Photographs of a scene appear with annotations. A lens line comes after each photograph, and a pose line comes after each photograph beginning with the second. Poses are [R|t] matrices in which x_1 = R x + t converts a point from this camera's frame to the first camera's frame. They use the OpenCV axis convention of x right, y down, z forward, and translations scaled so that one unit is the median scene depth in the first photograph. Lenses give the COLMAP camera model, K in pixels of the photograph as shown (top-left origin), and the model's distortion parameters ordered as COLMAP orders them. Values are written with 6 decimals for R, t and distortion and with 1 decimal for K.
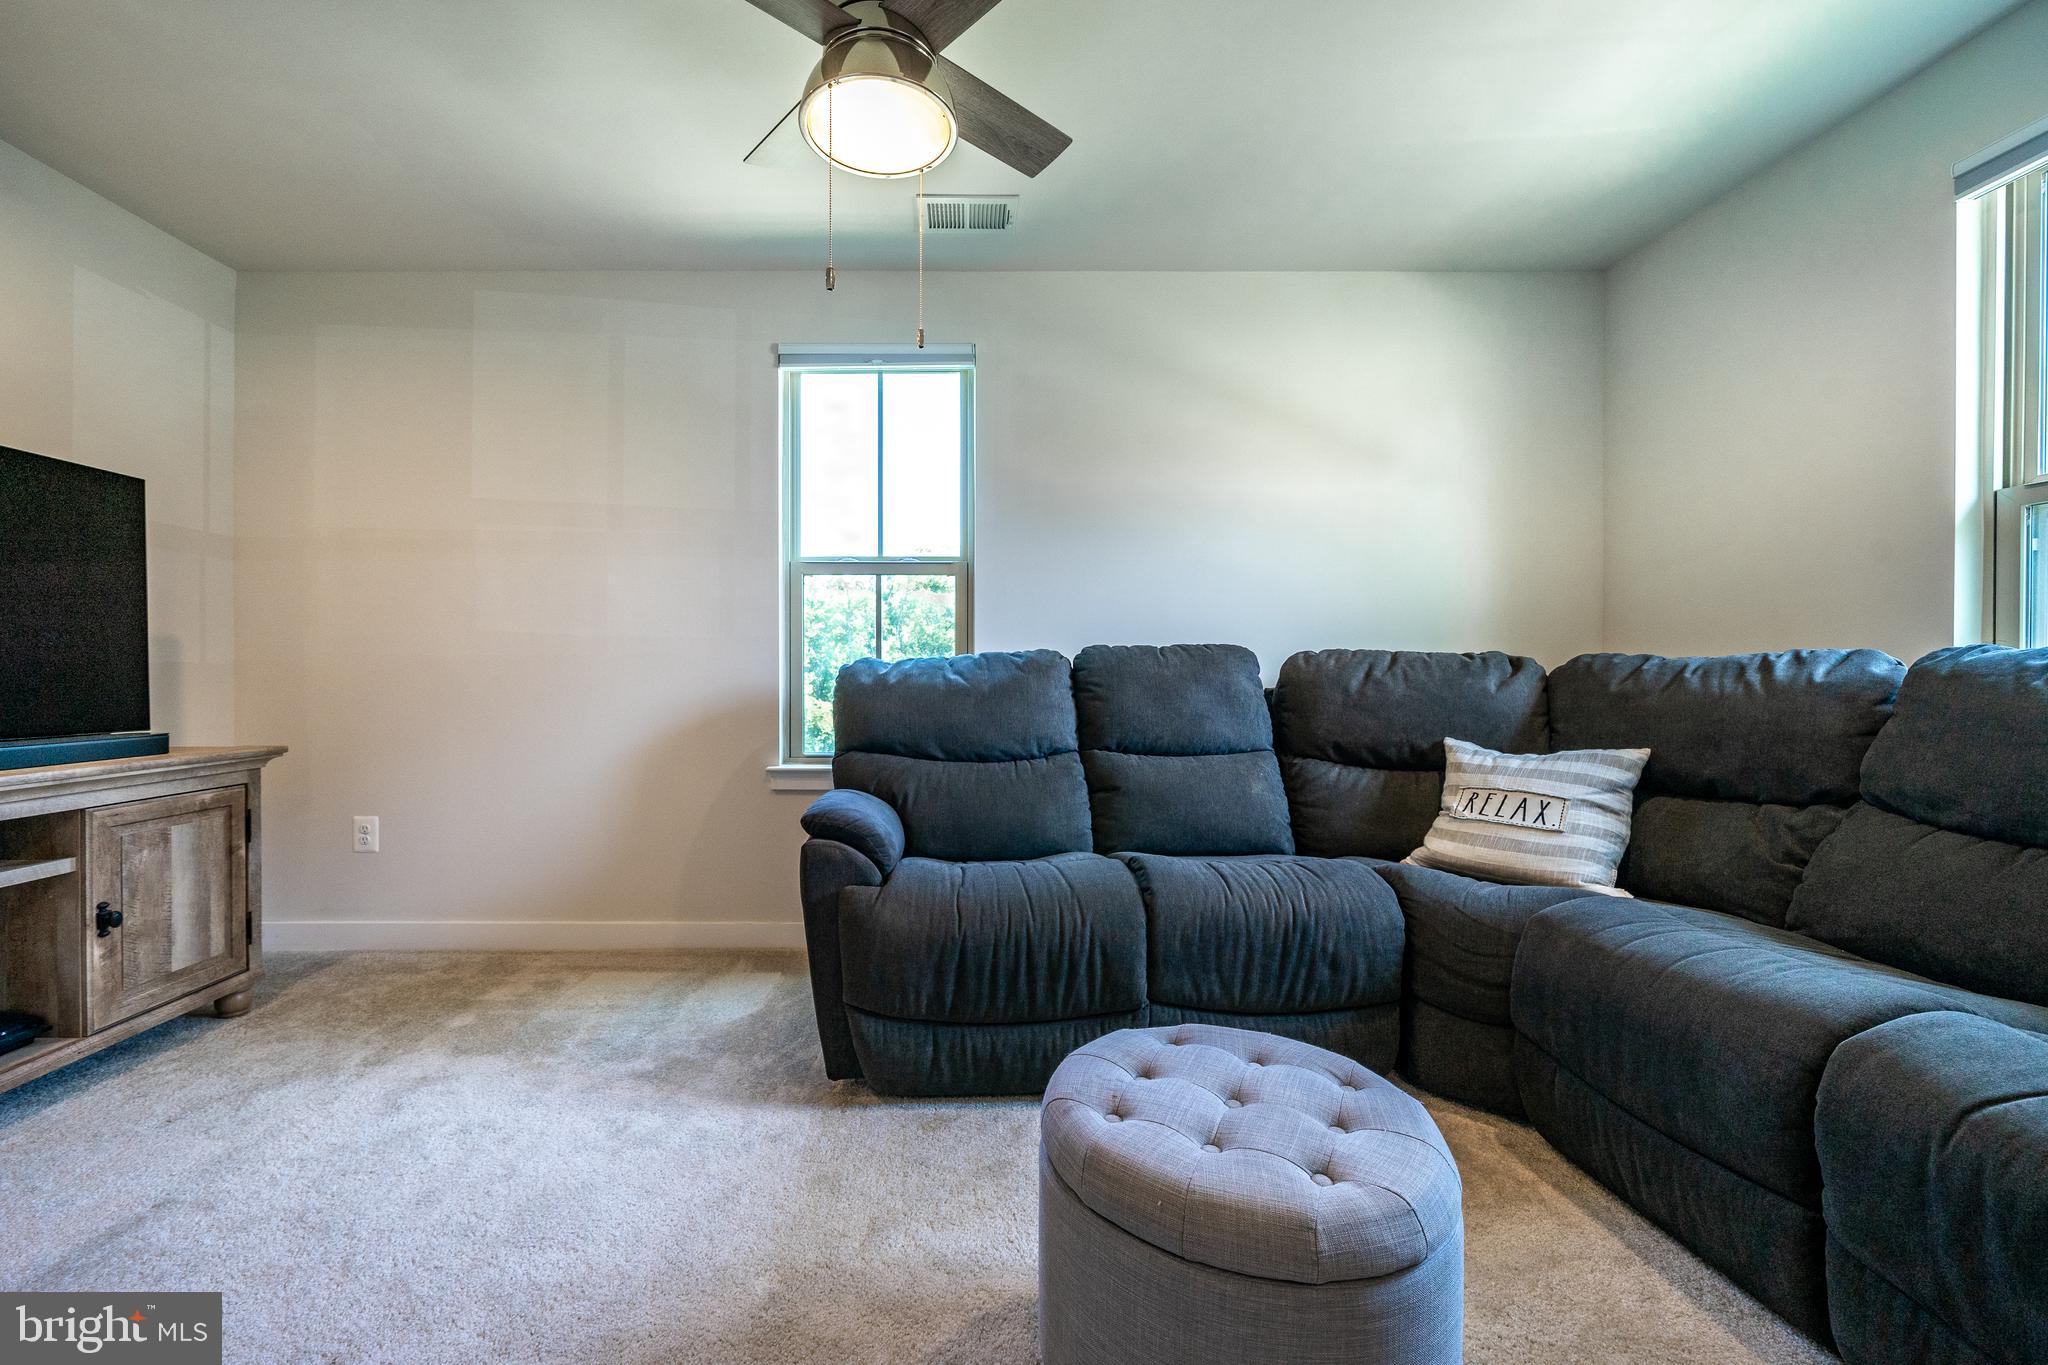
lens RADIAL K [[848.0, 0, 1022.4], [0, 848.0, 676.4], [0, 0, 1]] dist [-0.003774, 0.000309]
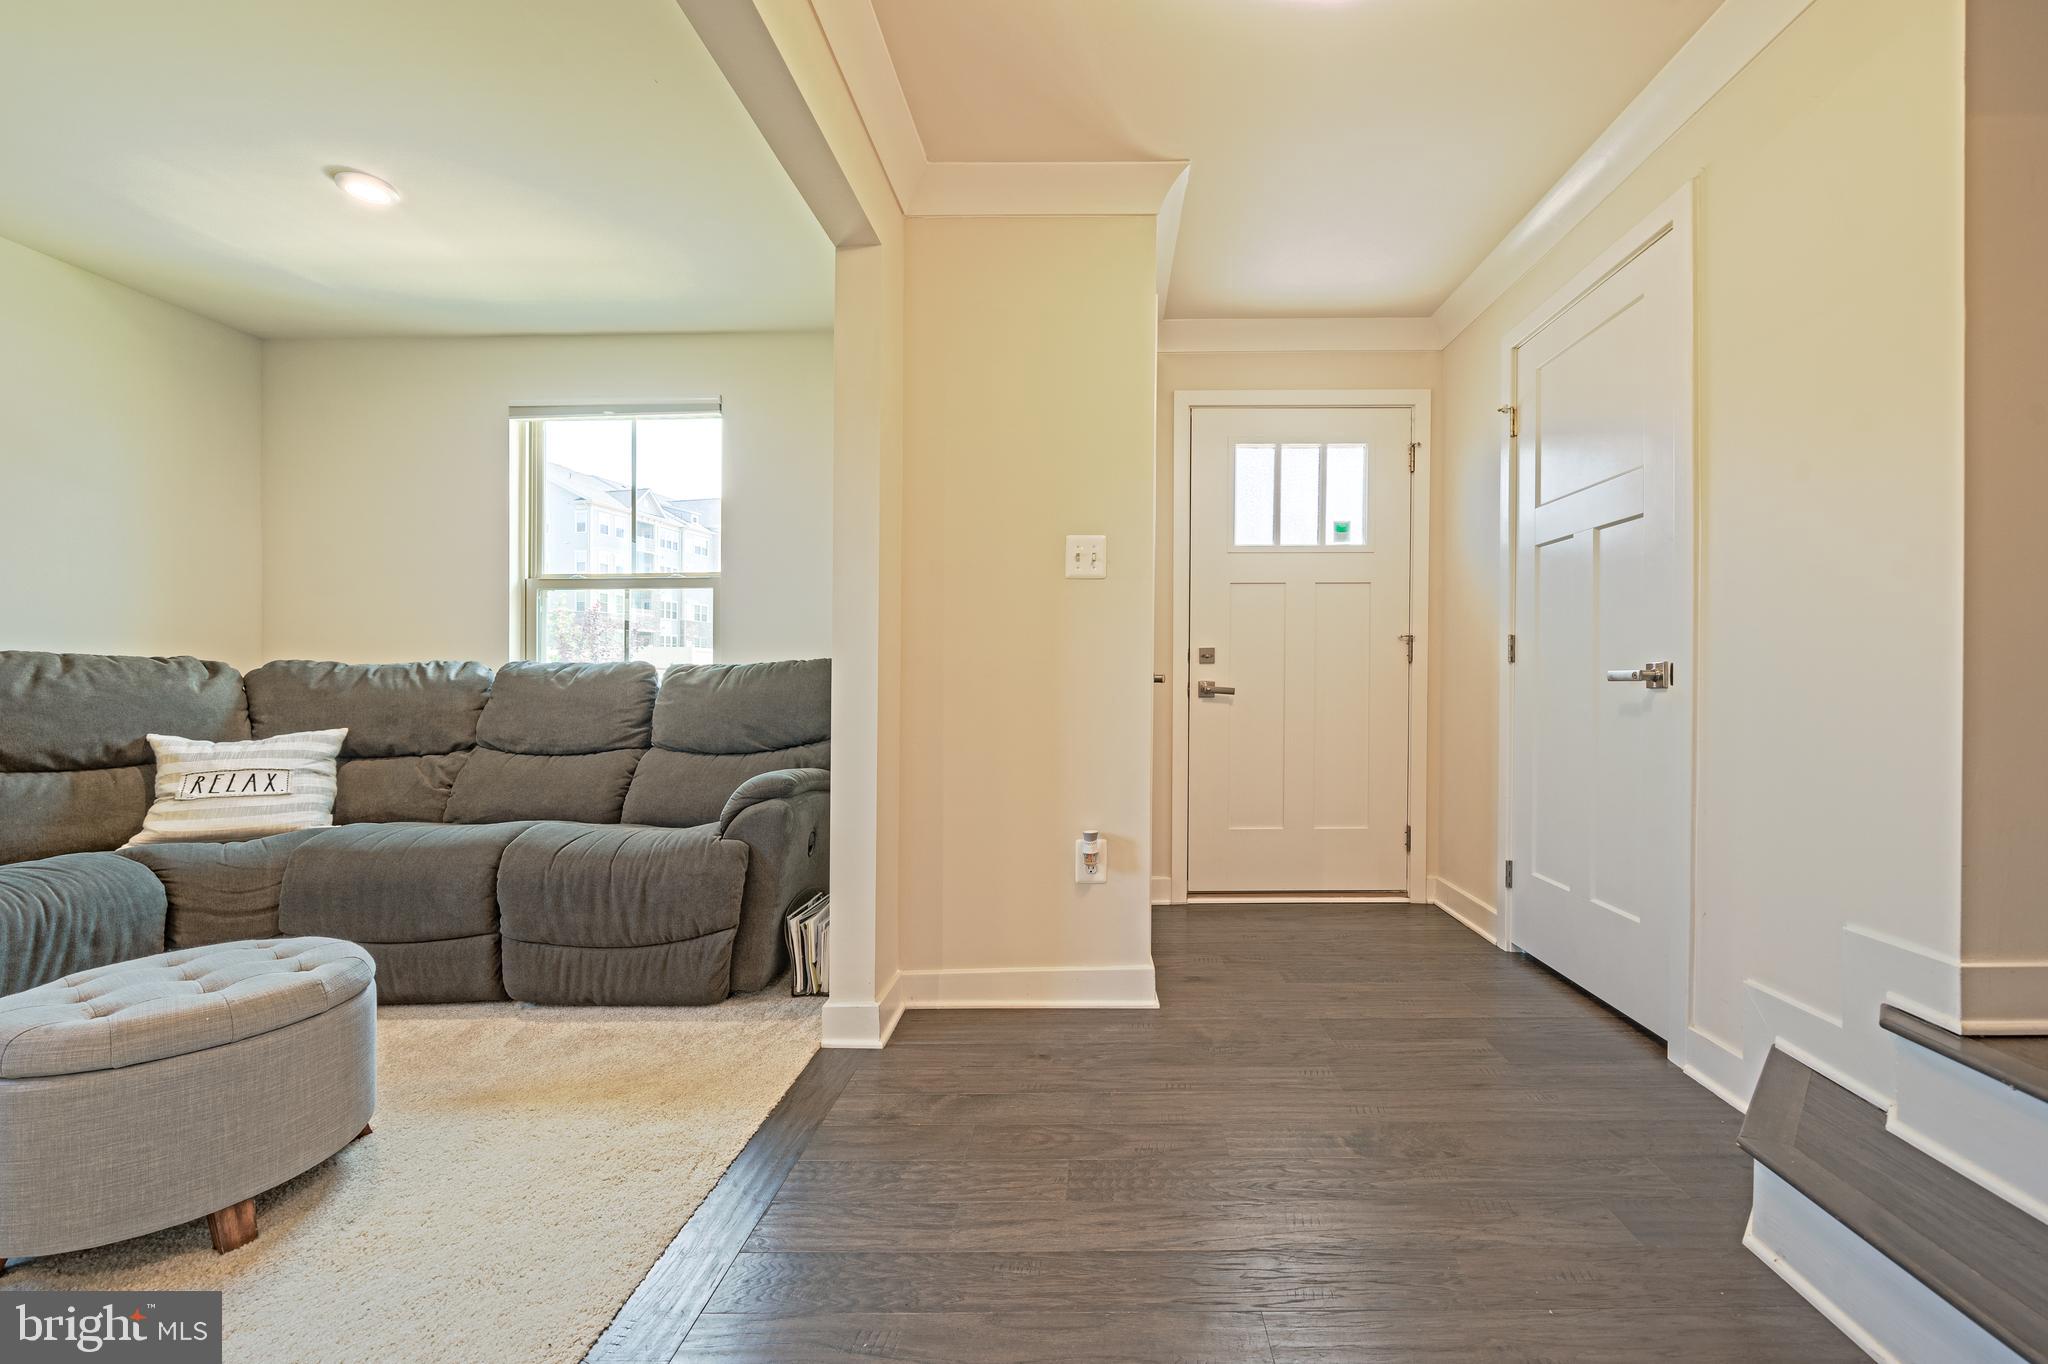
lens RADIAL K [[834.7, 0, 1032.5], [0, 834.7, 683.2], [0, 0, 1]] dist [0.007049, -0.000376]
pose [[0.106541, -0.012928, 0.994224, -0.549682], [0.004465, 0.999912, 0.012523, -0.002831], [-0.994298, 0.003105, 0.106589, -0.306695]]
